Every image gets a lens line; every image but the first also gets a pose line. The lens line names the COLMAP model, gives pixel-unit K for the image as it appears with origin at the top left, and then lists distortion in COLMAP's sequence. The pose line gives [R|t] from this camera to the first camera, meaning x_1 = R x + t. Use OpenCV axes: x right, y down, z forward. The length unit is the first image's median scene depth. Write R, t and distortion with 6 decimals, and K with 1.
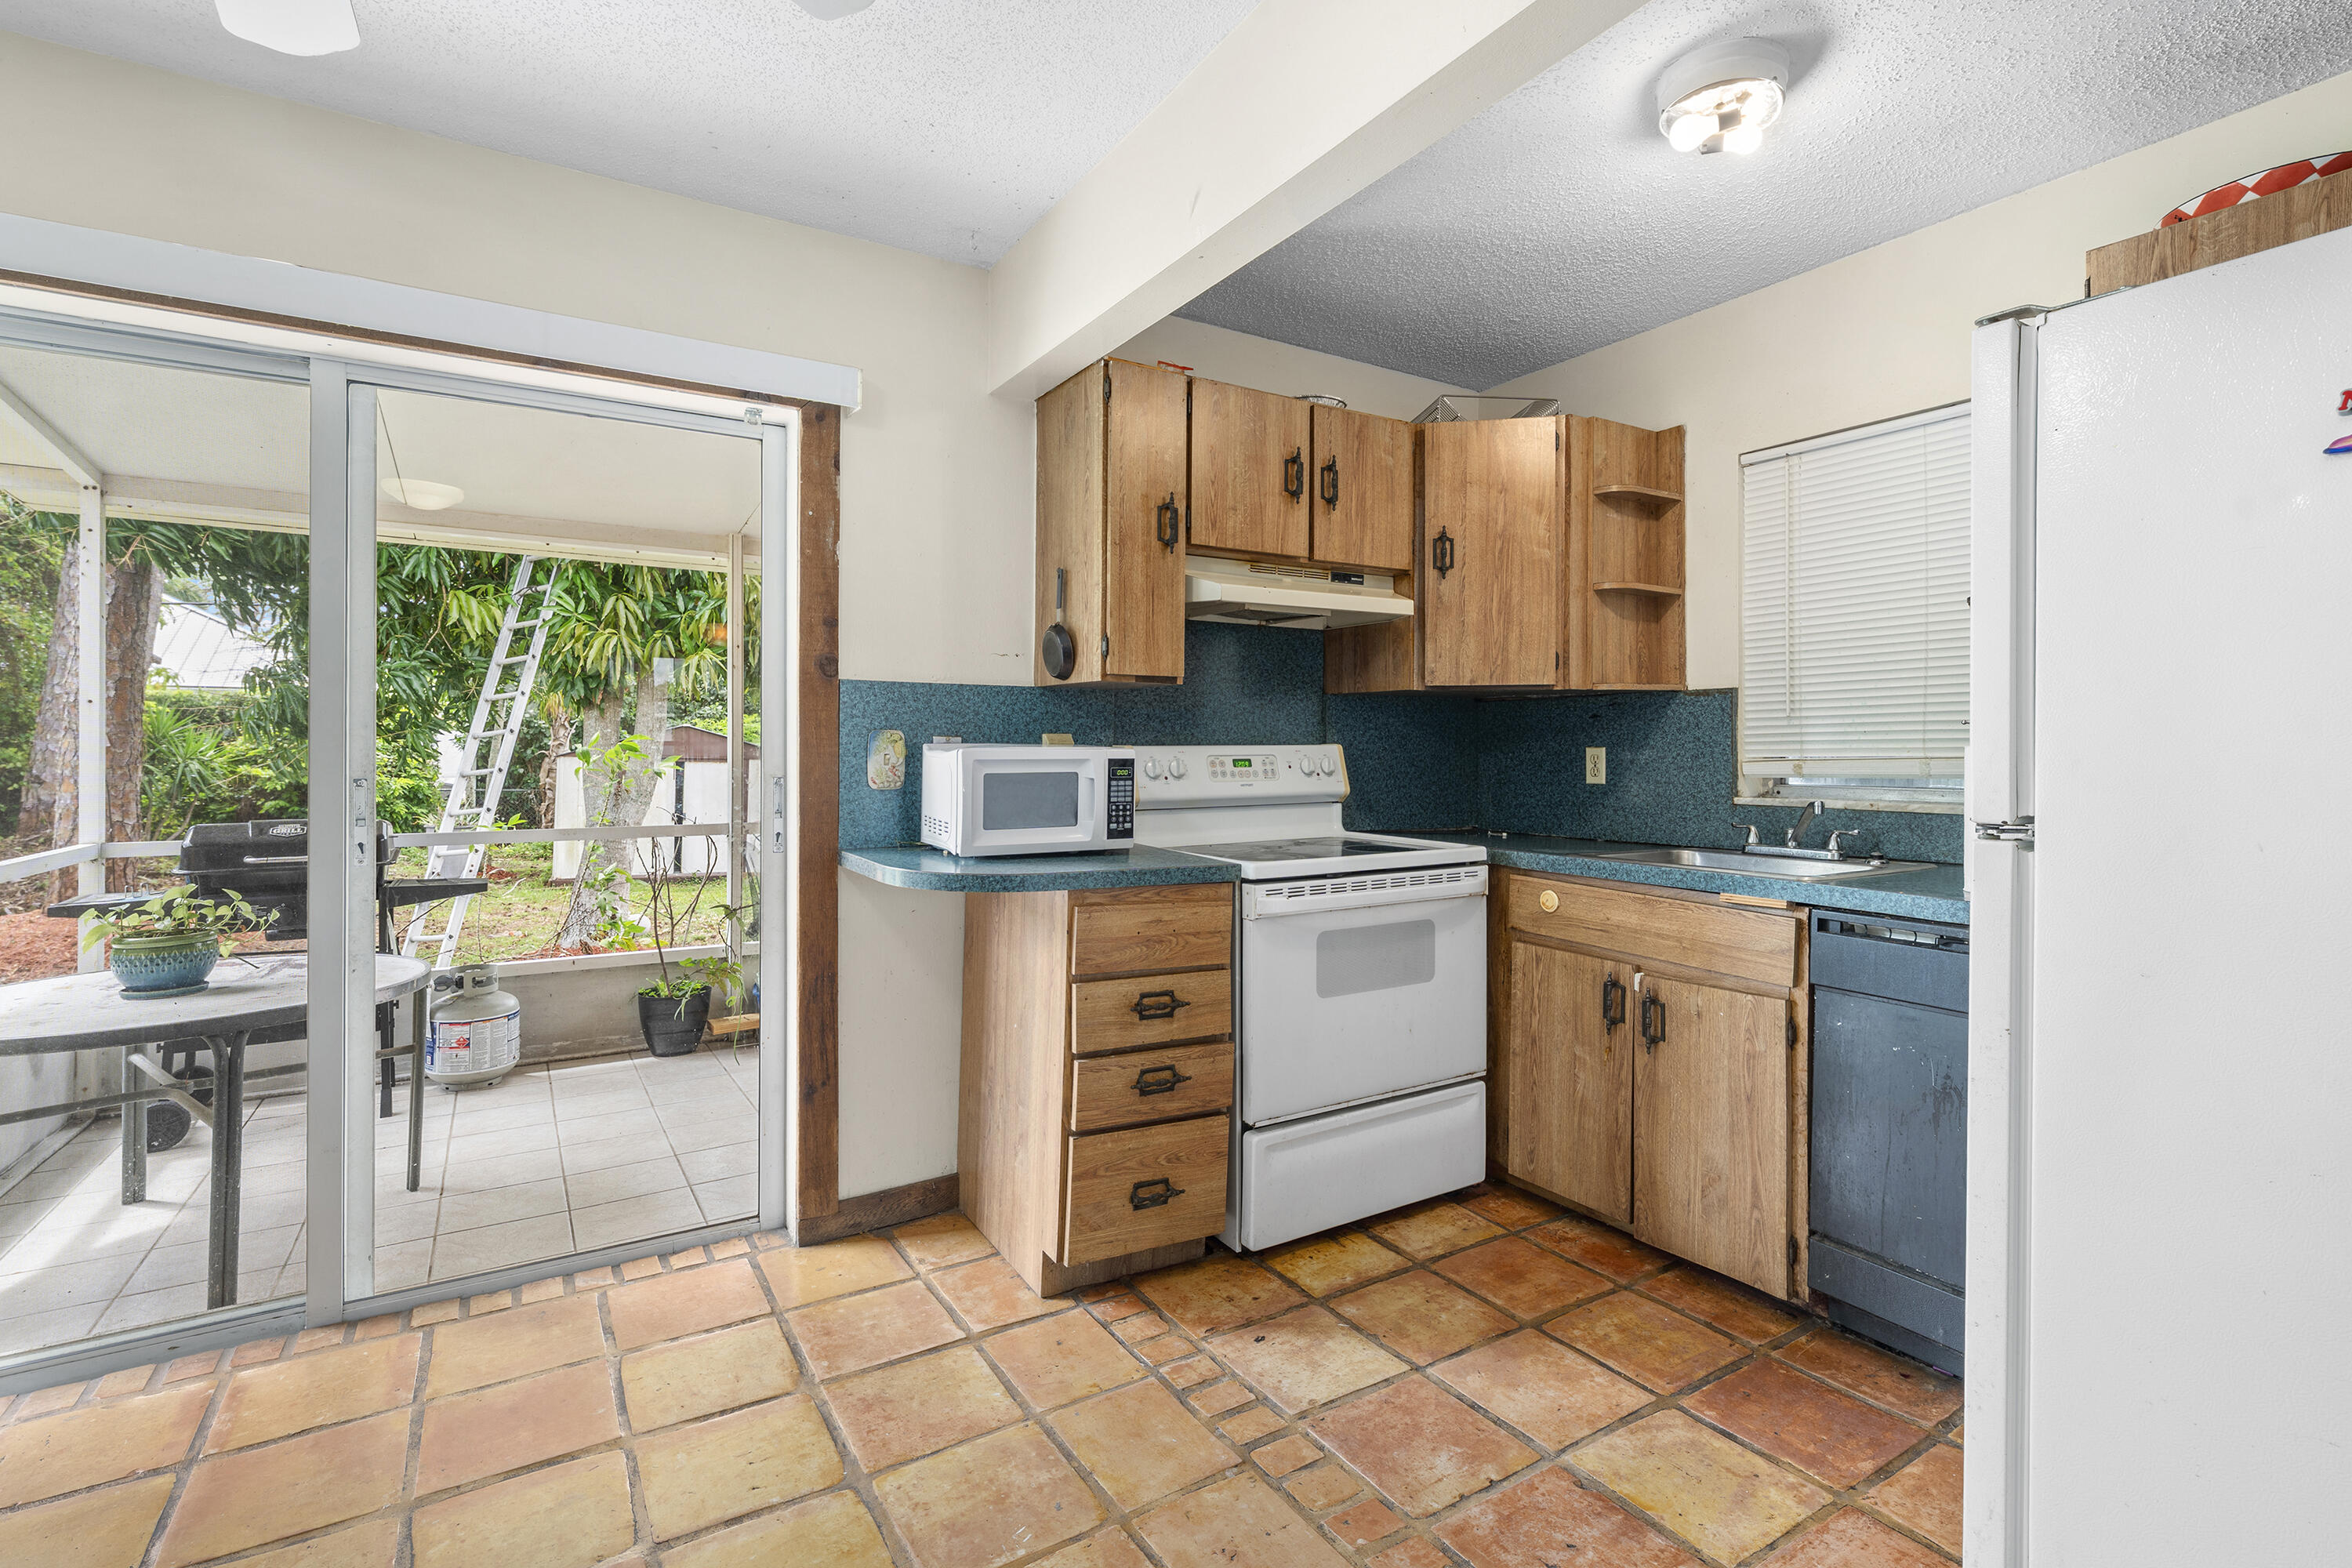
lens RADIAL K [[1094.9, 0, 1177.4], [0, 1094.9, 741.1], [0, 0, 1]] dist [0.003222, 0.000572]
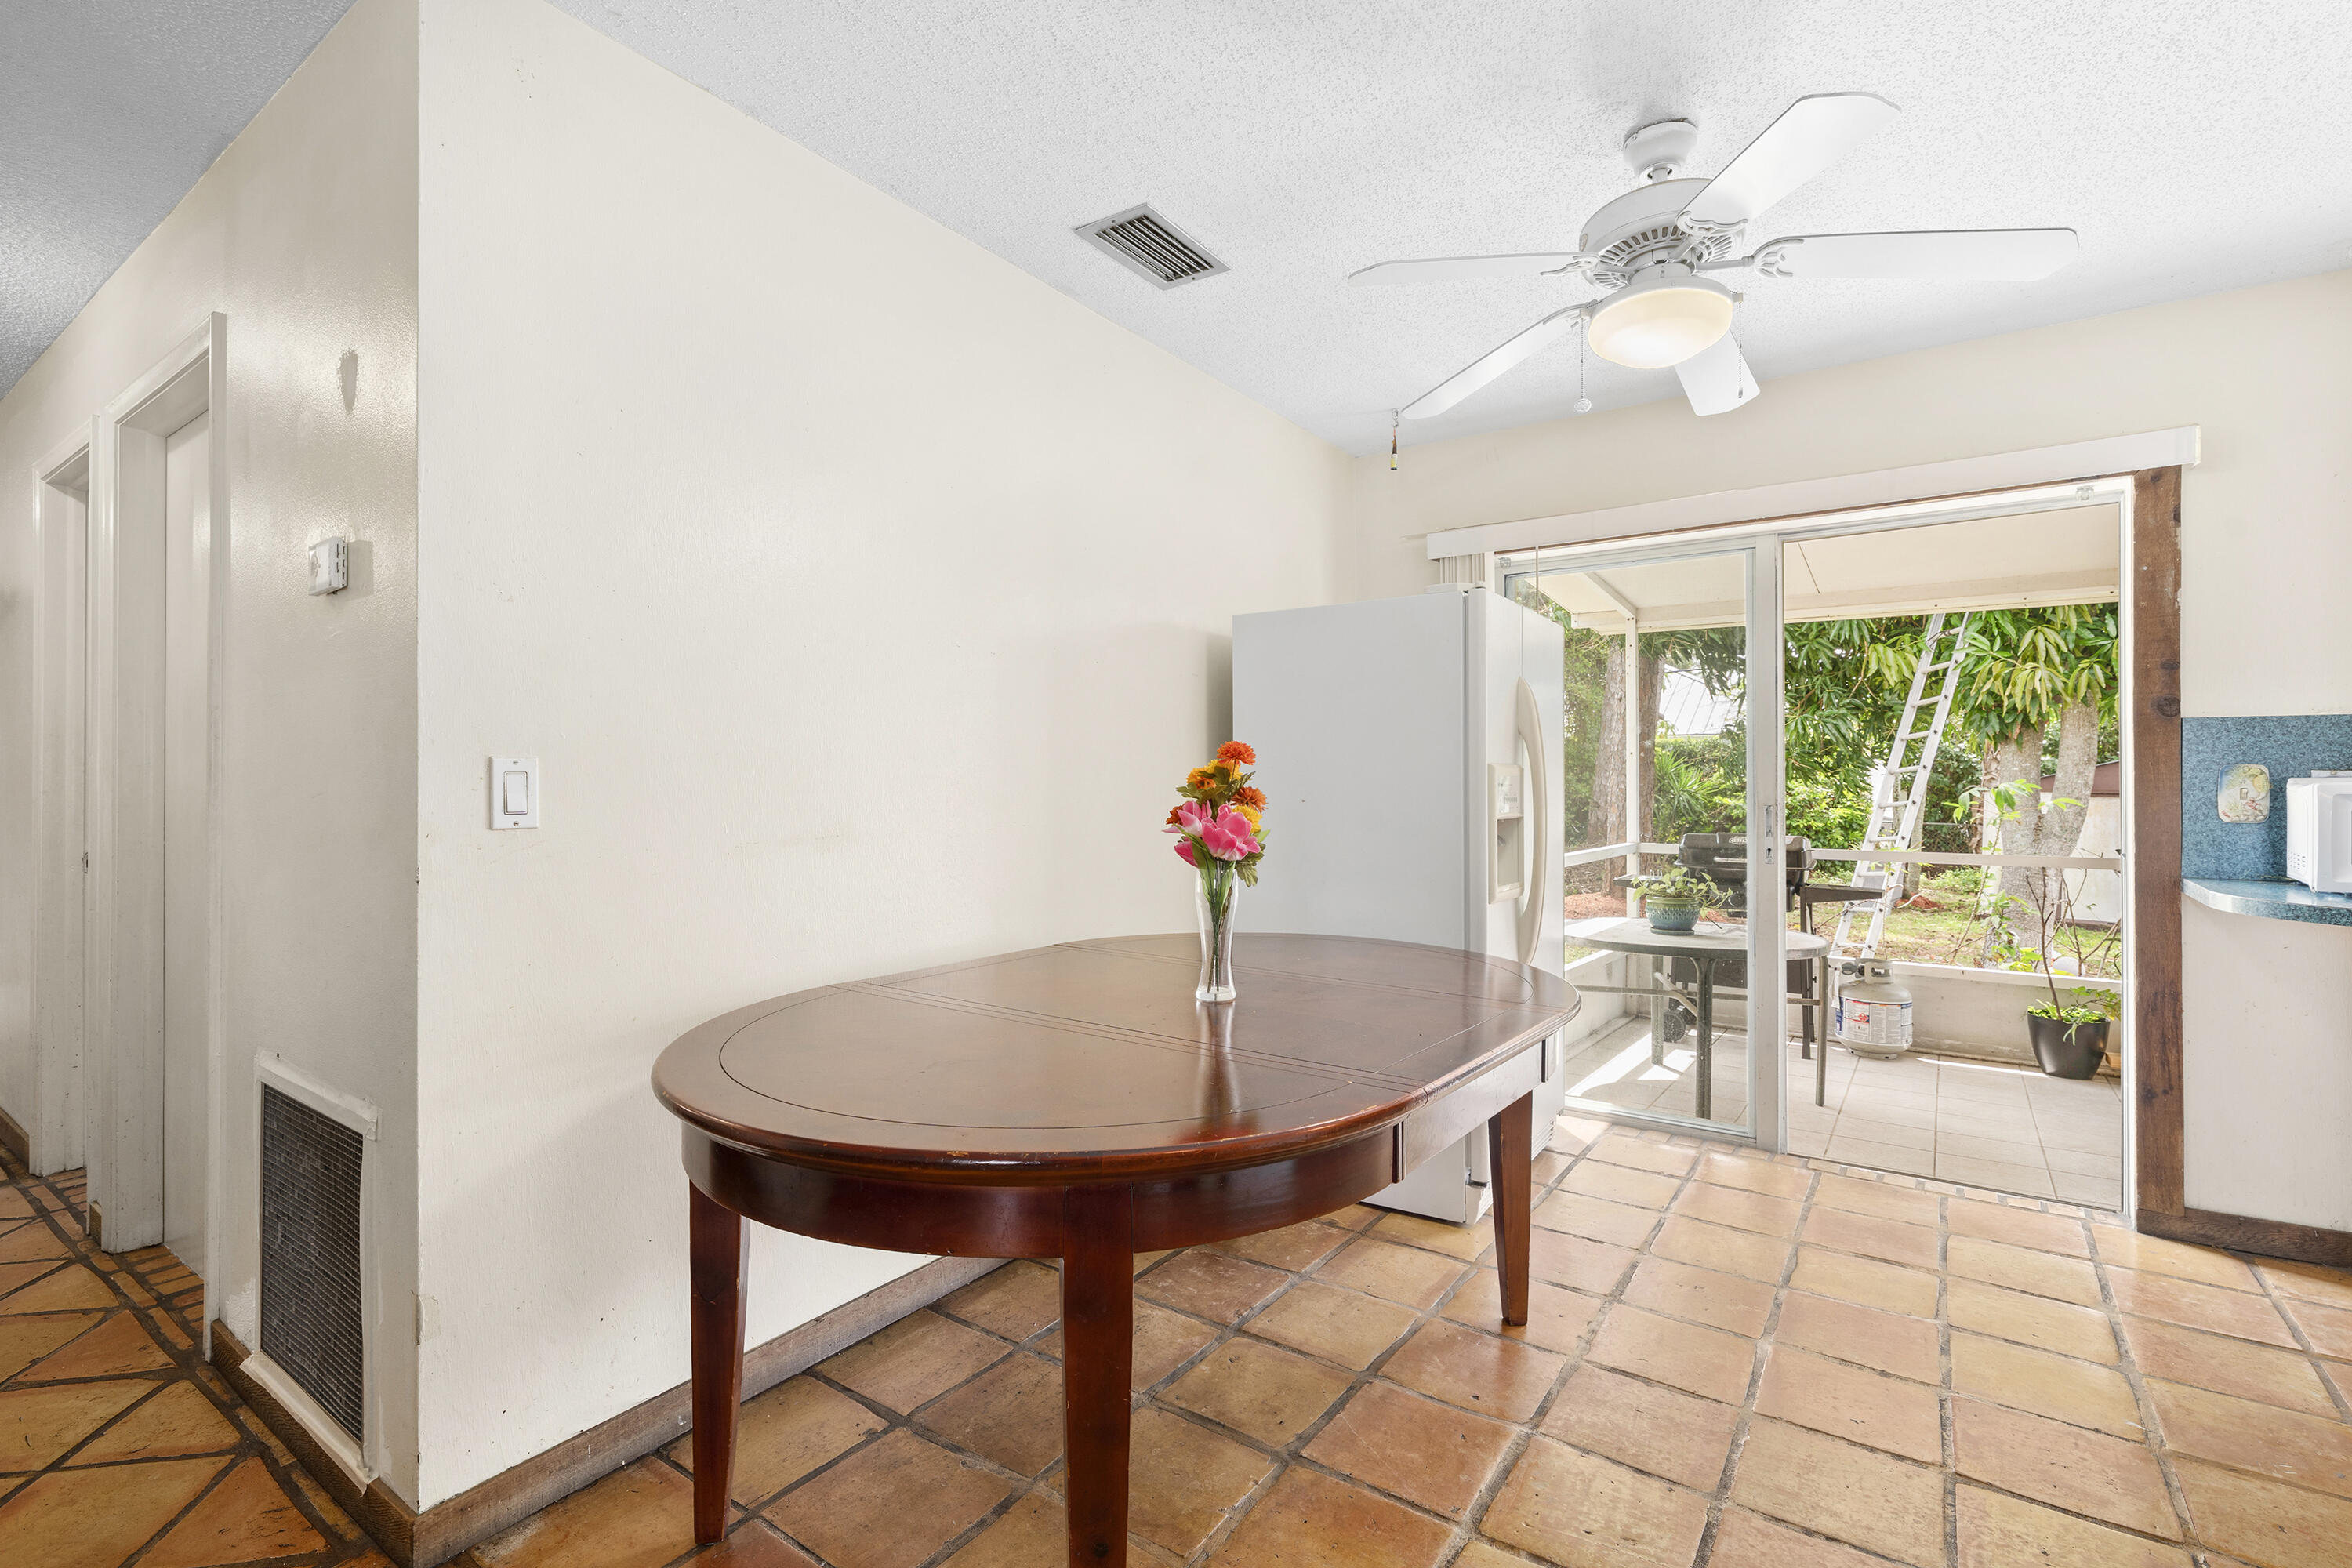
lens RADIAL K [[1078.5, 0, 1176.0], [0, 1078.5, 784.0], [0, 0, 1]] dist [0.000587, -0.000448]
pose [[0.388659, -0.000153, -0.921381, 0.271500], [0.007144, 0.999970, 0.002847, -0.001885], [0.921354, -0.007689, 0.388649, -0.304426]]
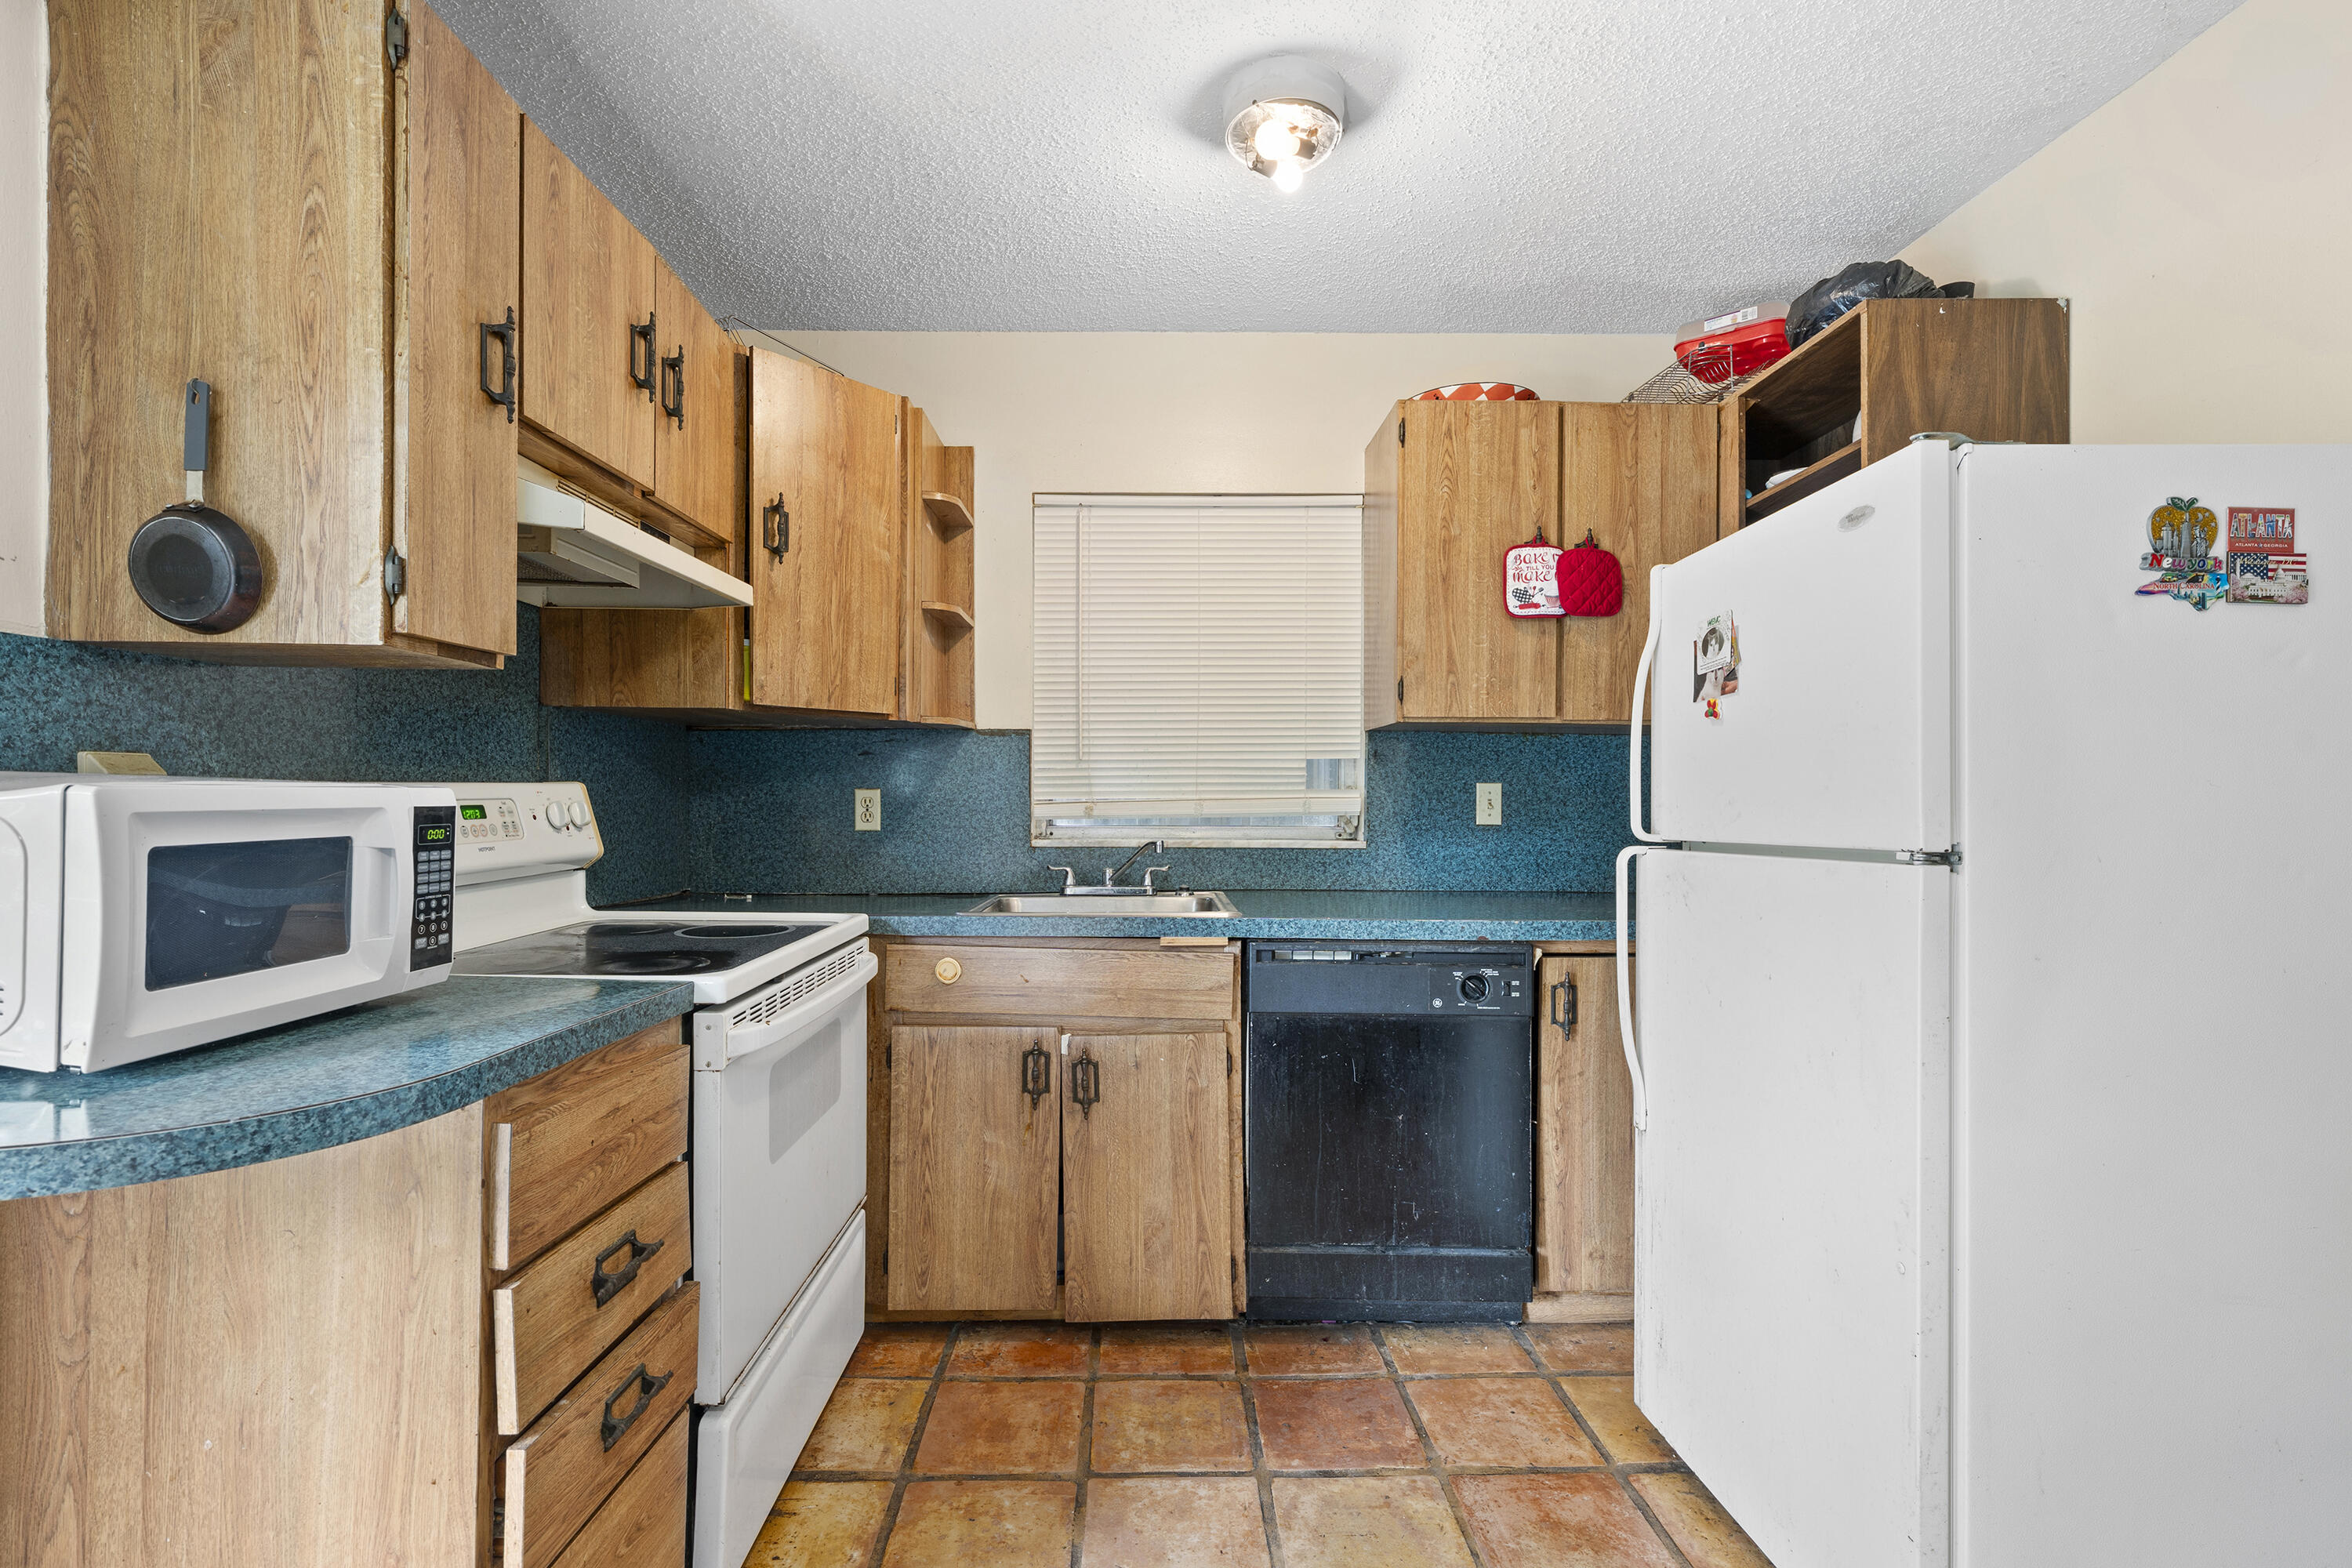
lens RADIAL K [[1071.5, 0, 1161.9], [0, 1071.5, 809.3], [0, 0, 1]] dist [0.002589, -0.000447]
pose [[0.515306, -0.012019, 0.856922, -0.288159], [-0.008392, 0.999783, 0.019070, 0.004828], [-0.856965, -0.017018, 0.515093, 0.445566]]
